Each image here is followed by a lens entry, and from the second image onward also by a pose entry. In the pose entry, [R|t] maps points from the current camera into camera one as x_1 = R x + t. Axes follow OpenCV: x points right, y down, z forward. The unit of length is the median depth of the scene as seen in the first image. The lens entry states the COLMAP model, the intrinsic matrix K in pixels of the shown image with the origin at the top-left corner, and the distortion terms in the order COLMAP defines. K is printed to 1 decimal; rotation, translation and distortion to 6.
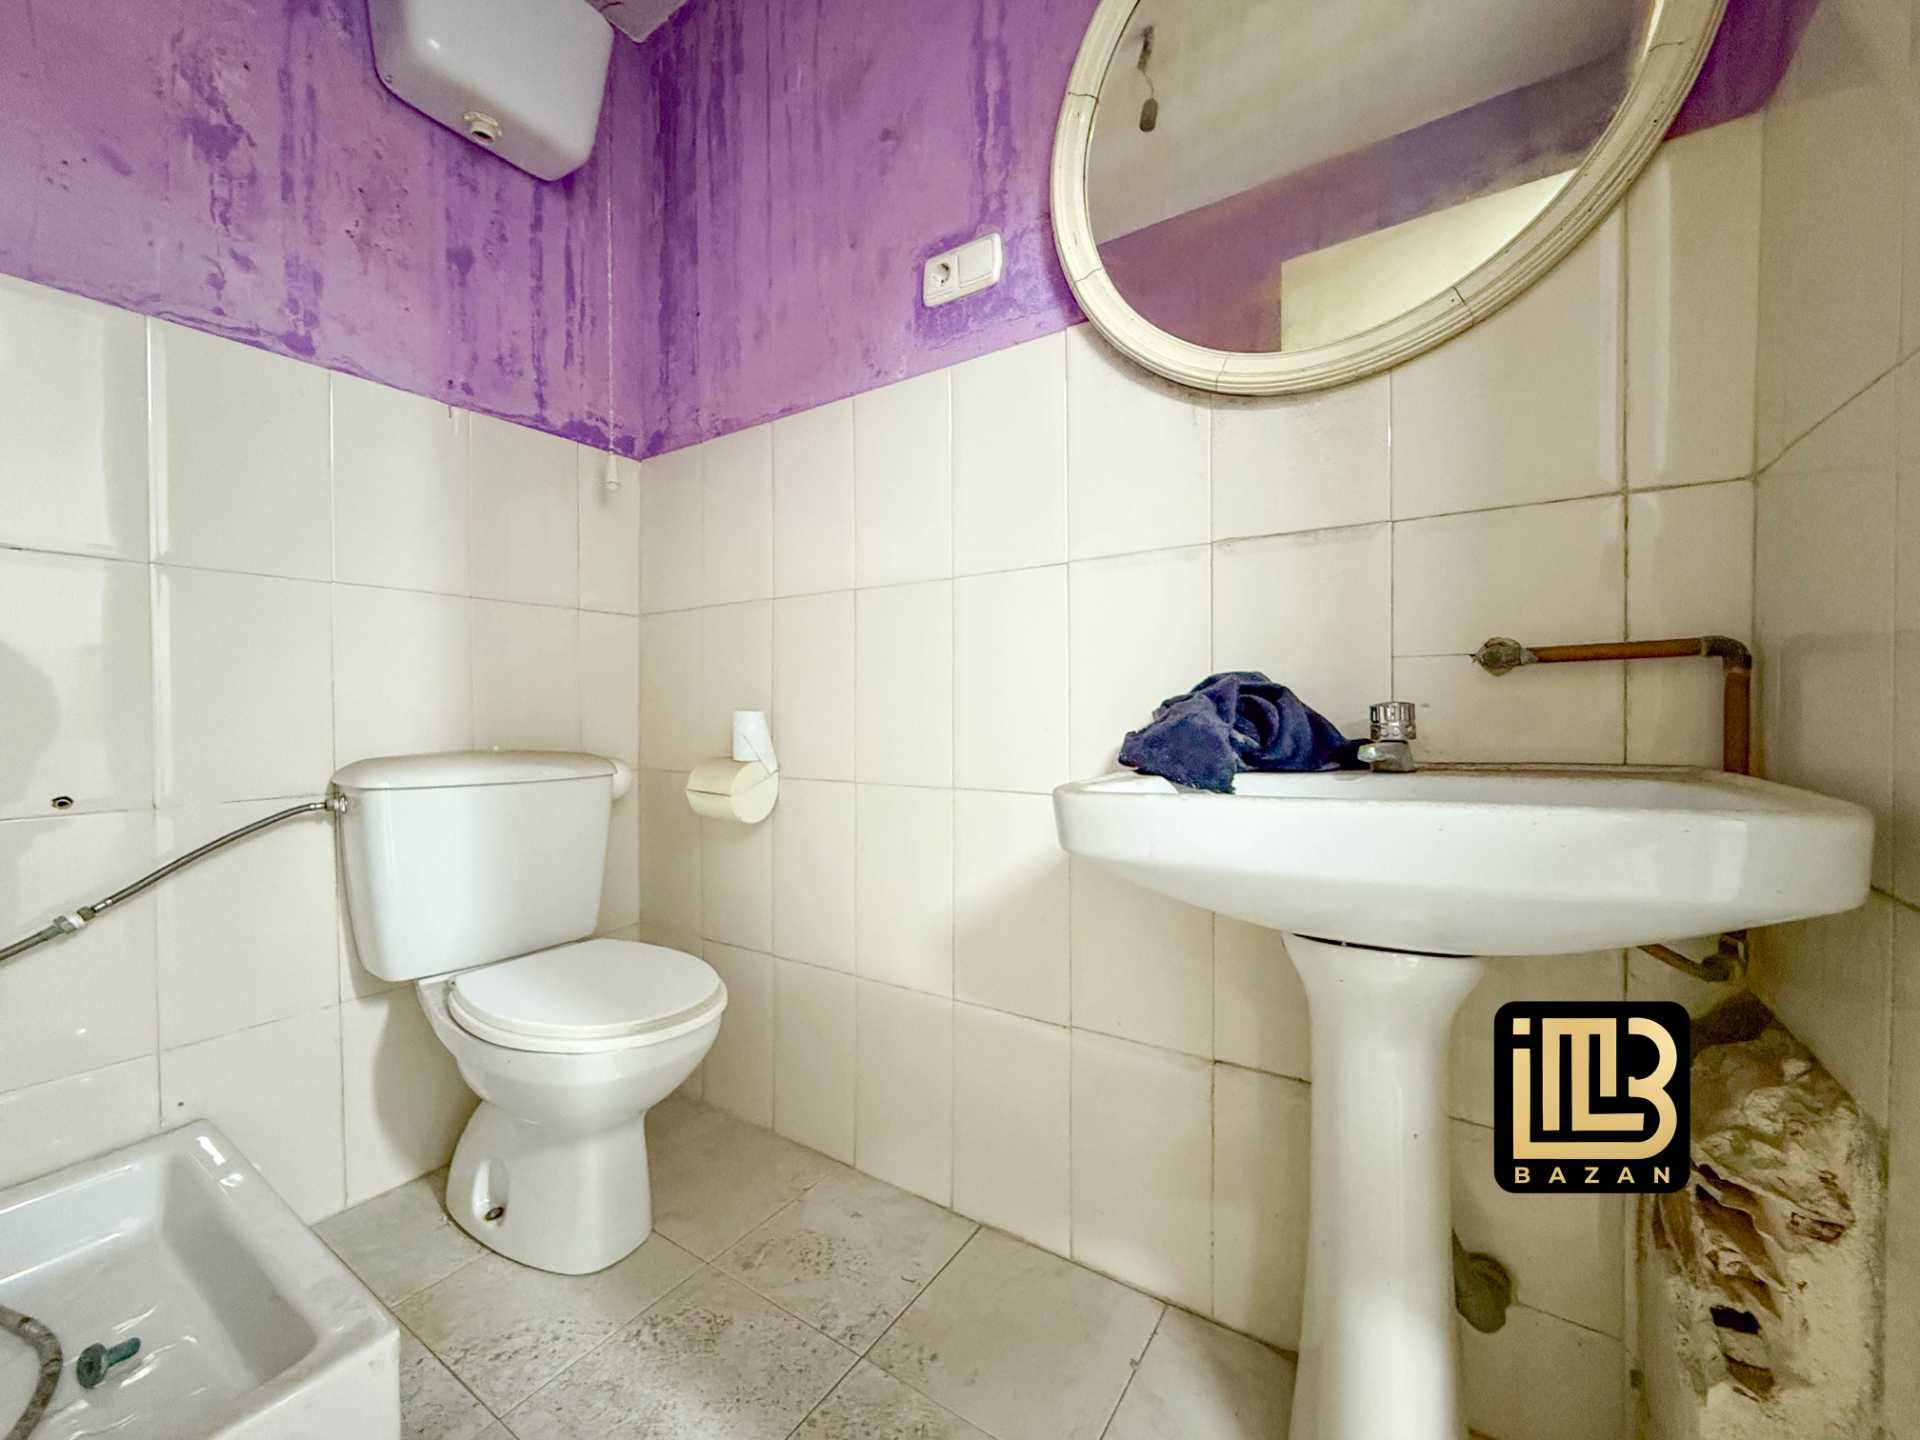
lens RADIAL K [[764.2, 0, 956.5], [0, 764.2, 720.6], [0, 0, 1]] dist [-0.000948, 0.000025]
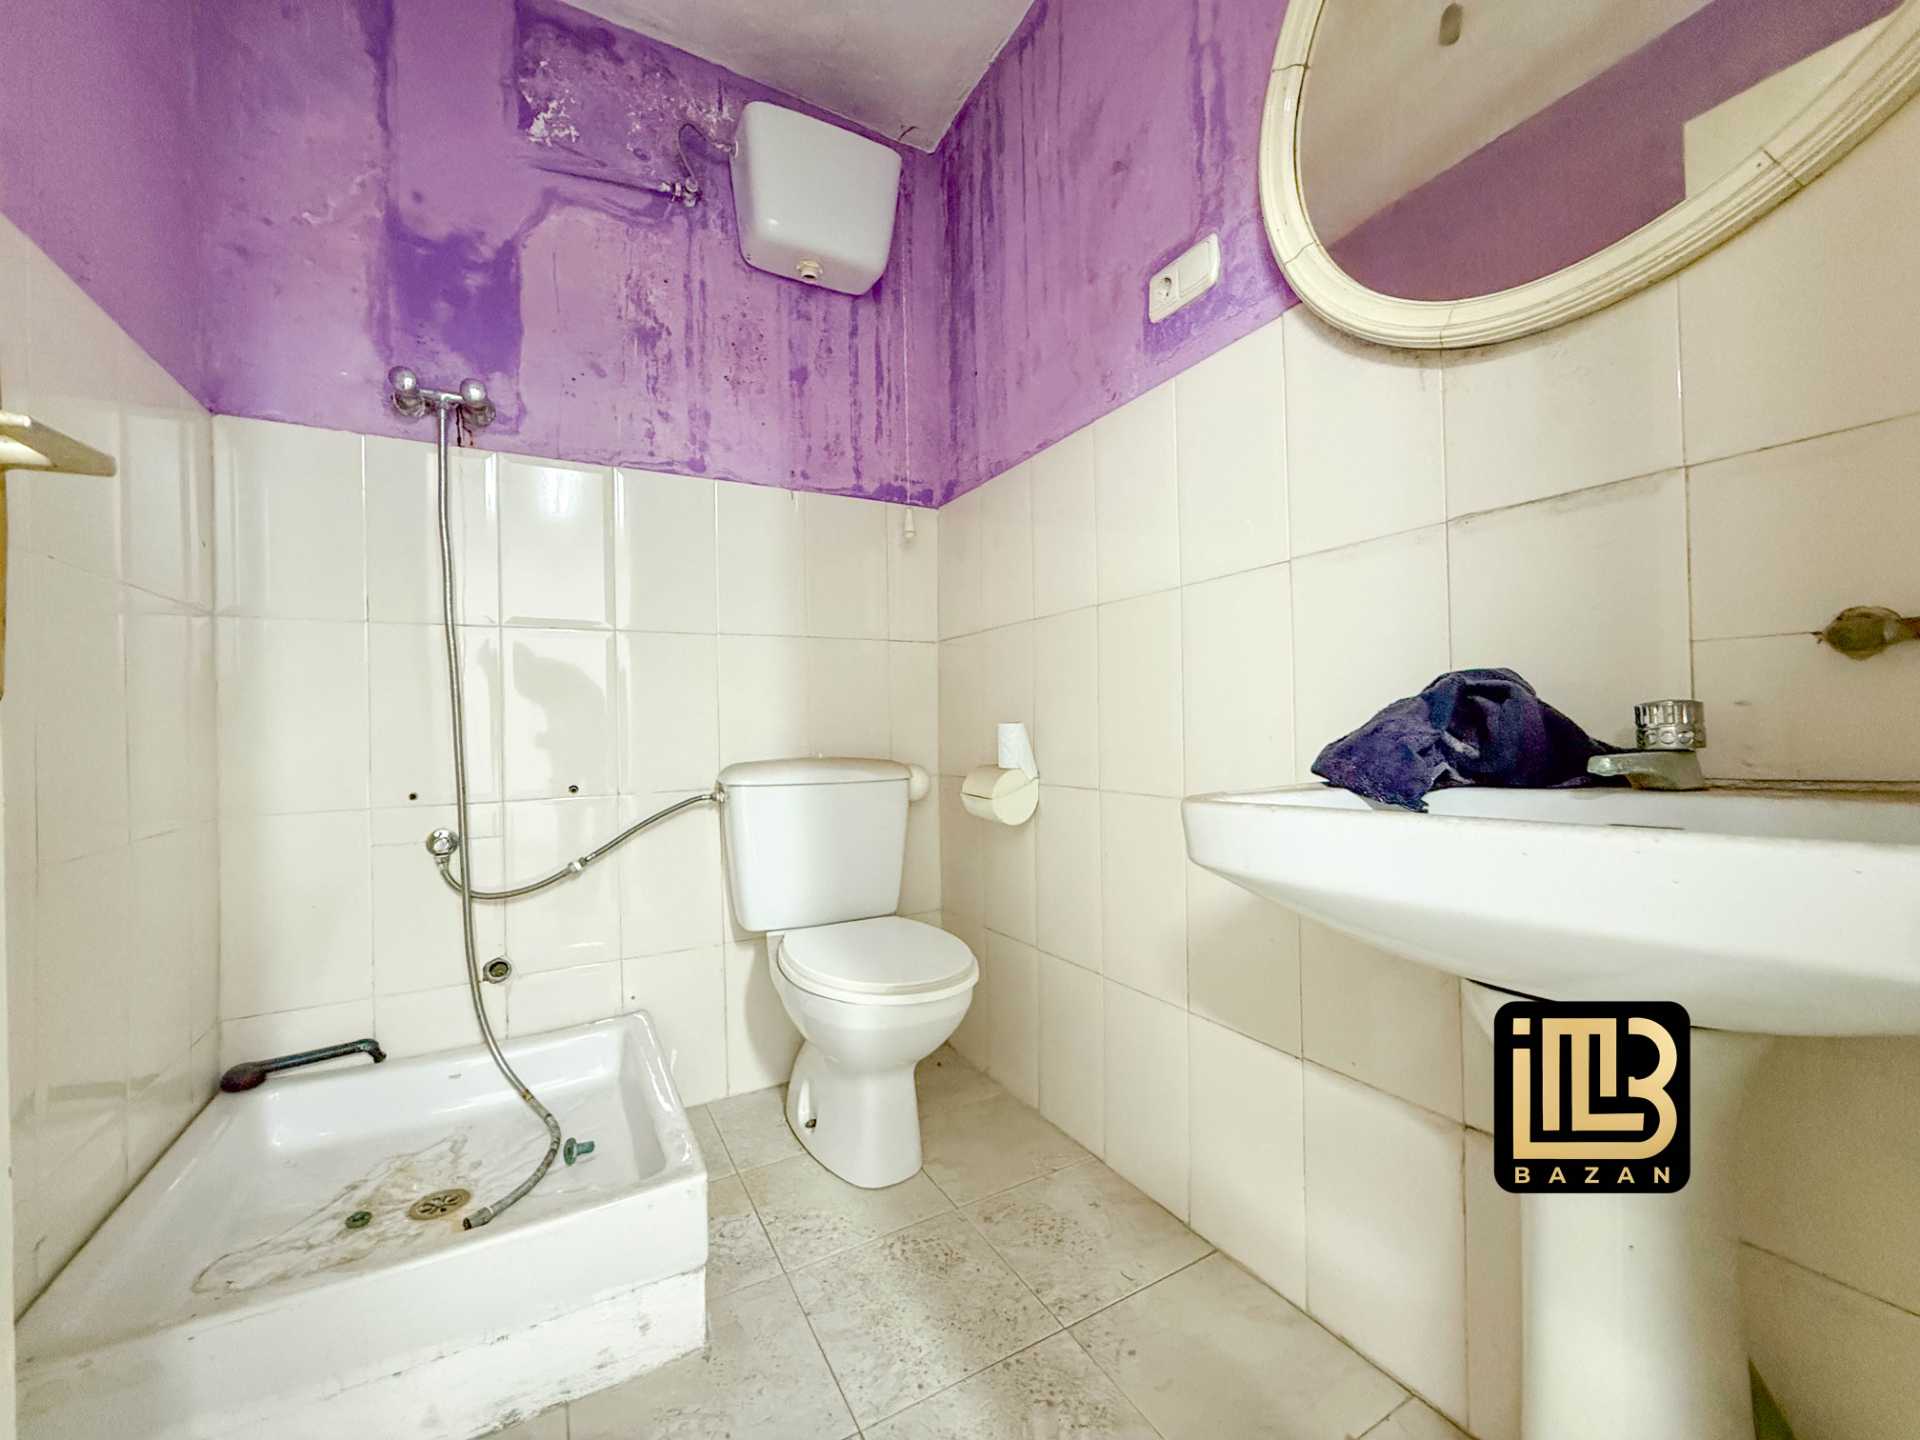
lens RADIAL K [[764.2, 0, 956.5], [0, 764.2, 720.6], [0, 0, 1]] dist [-0.000948, 0.000025]
pose [[0.887916, -0.017107, -0.459688, 0.192056], [0.011011, 0.999812, -0.015941, 0.000608], [0.459874, 0.009093, 0.887938, -0.018696]]
